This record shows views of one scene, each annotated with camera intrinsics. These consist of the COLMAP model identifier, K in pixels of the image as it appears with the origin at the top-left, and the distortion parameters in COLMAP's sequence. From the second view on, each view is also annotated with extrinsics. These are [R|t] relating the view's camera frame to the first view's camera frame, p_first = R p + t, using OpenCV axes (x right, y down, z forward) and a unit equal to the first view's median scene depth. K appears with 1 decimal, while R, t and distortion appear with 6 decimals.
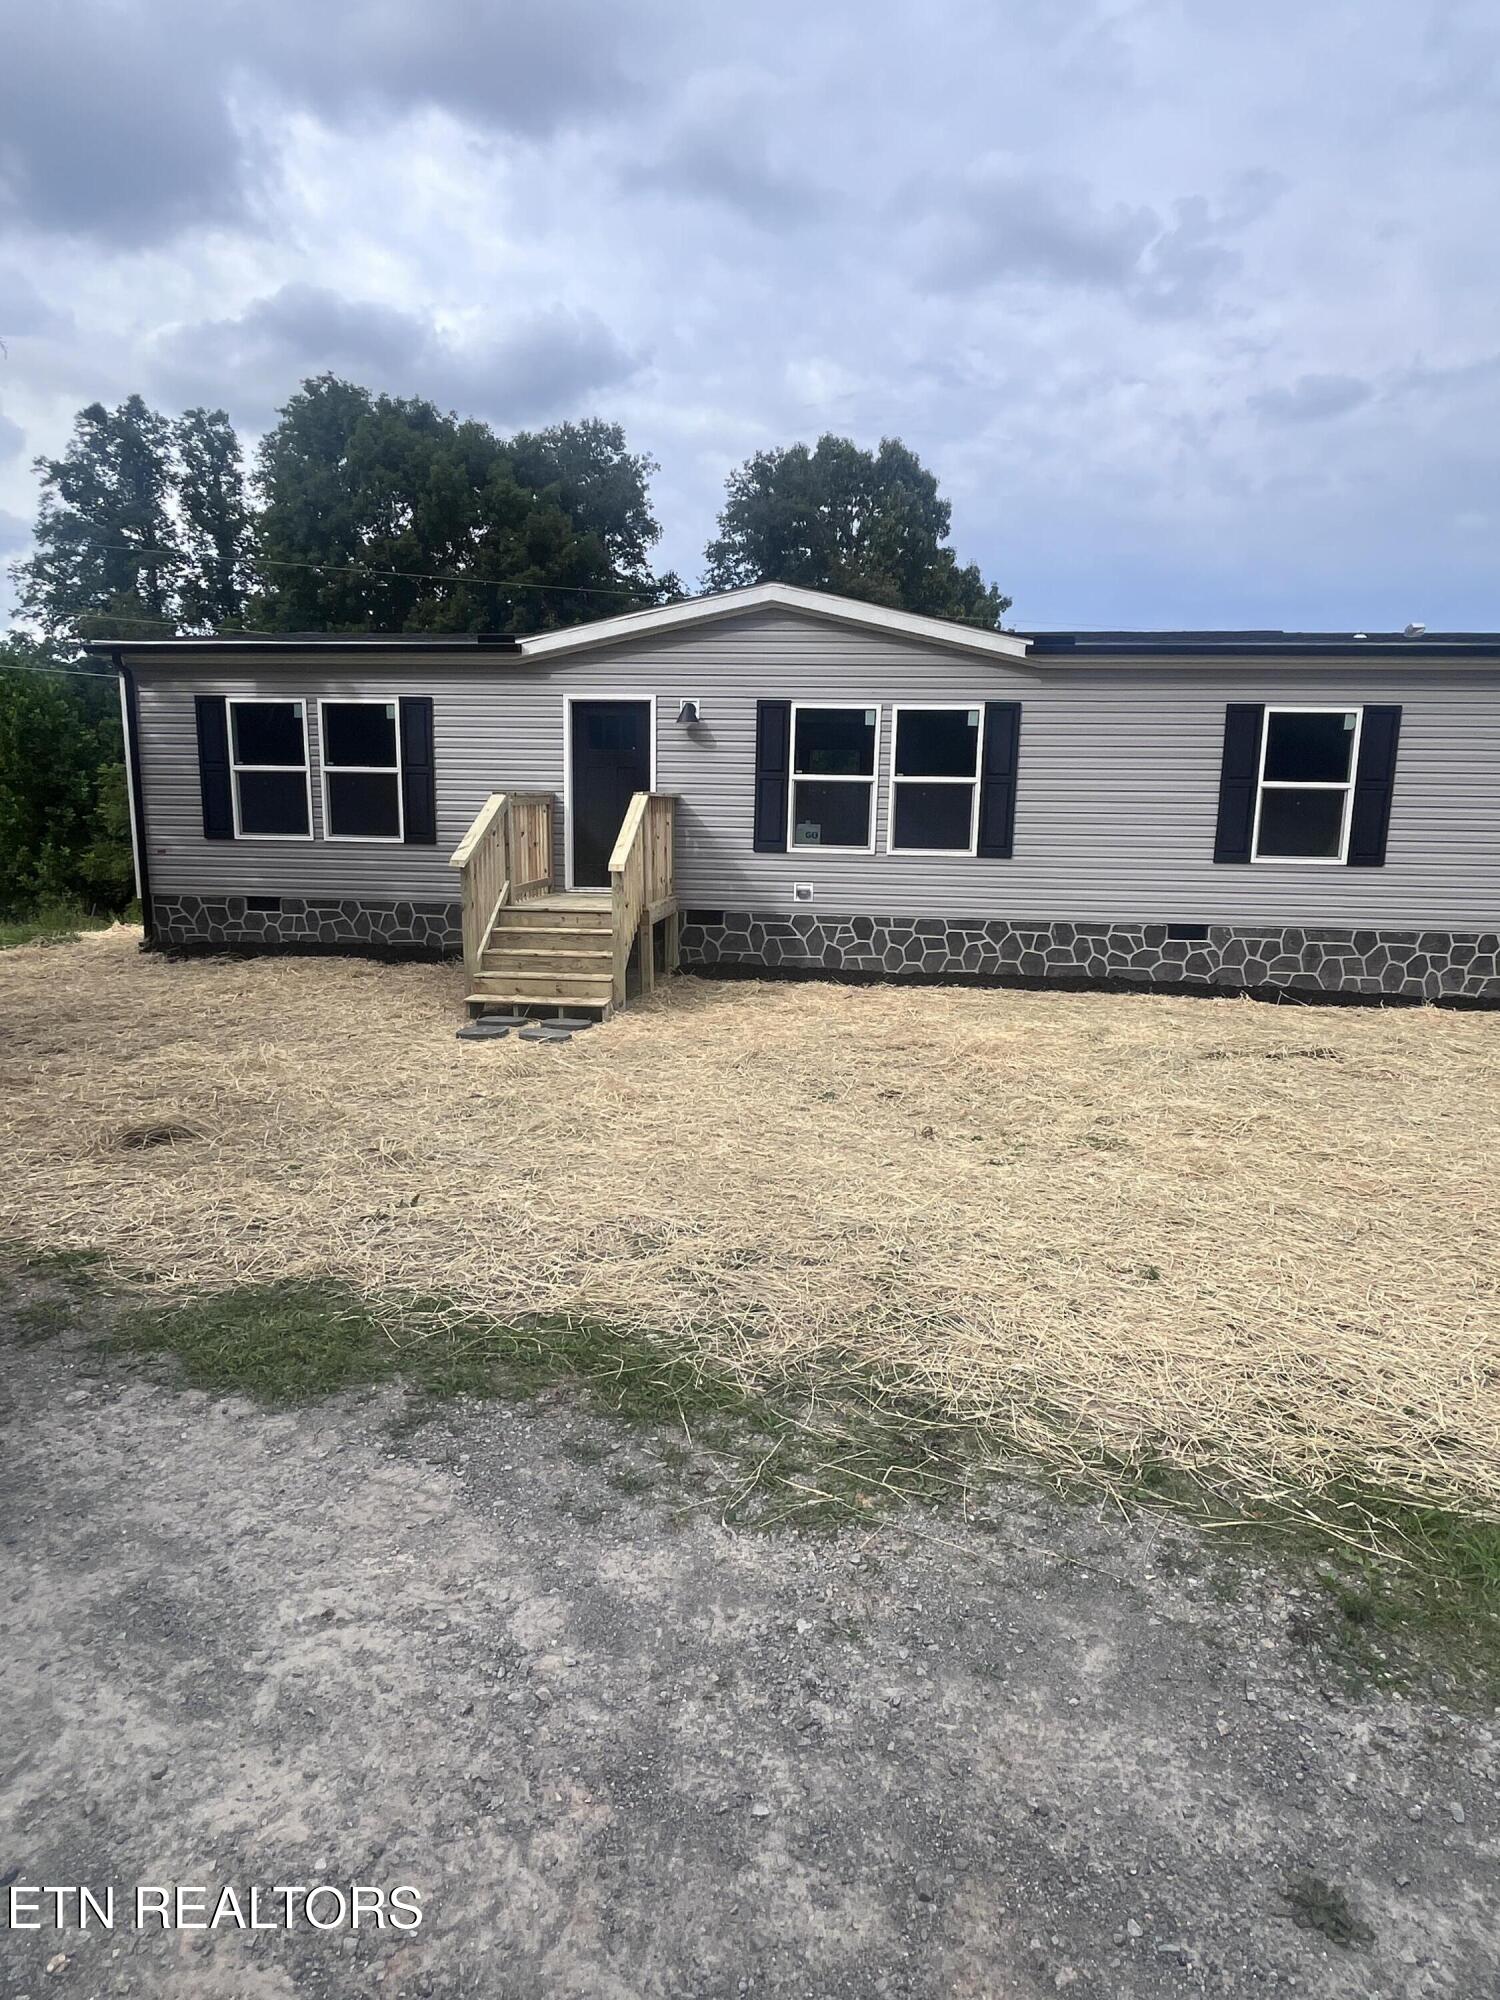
lens RADIAL K [[1084.2, 0, 760.2], [0, 1084.2, 1006.8], [0, 0, 1]] dist [-0.001741, -0.001007]
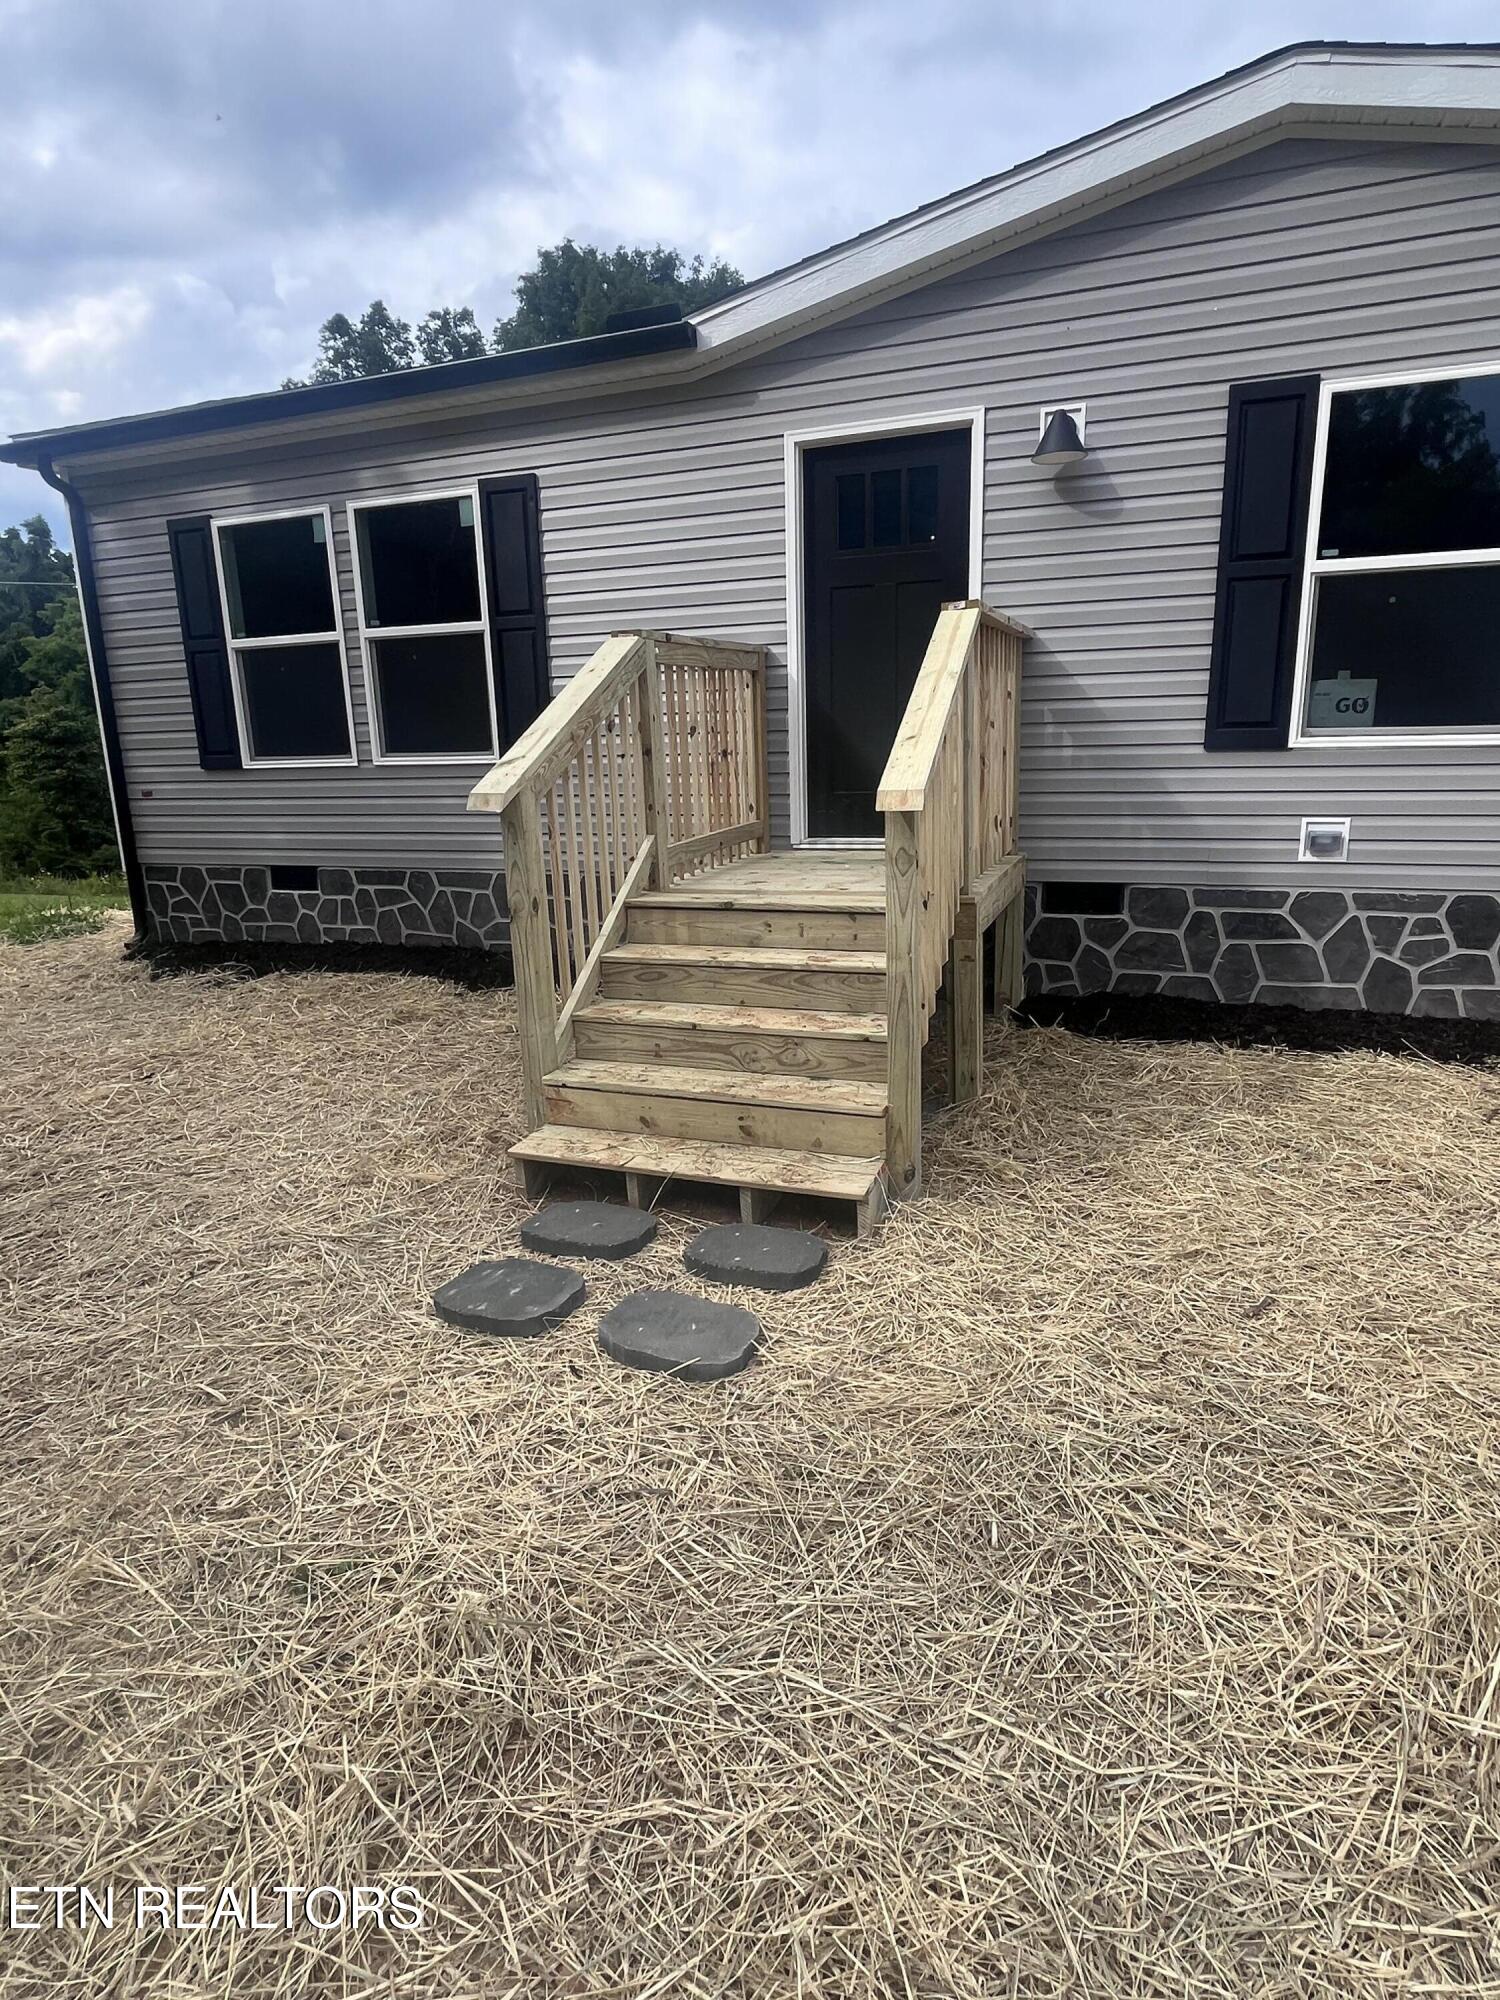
lens RADIAL K [[1100.1, 0, 750.0], [0, 1100.1, 1000.0], [0, 0, 1]] dist [-0.000994, -0.000466]
pose [[0.967835, 0.013412, -0.251228, -0.080093], [0.001530, 0.998246, 0.059187, -0.076271], [0.251581, -0.057667, 0.966117, 0.574930]]
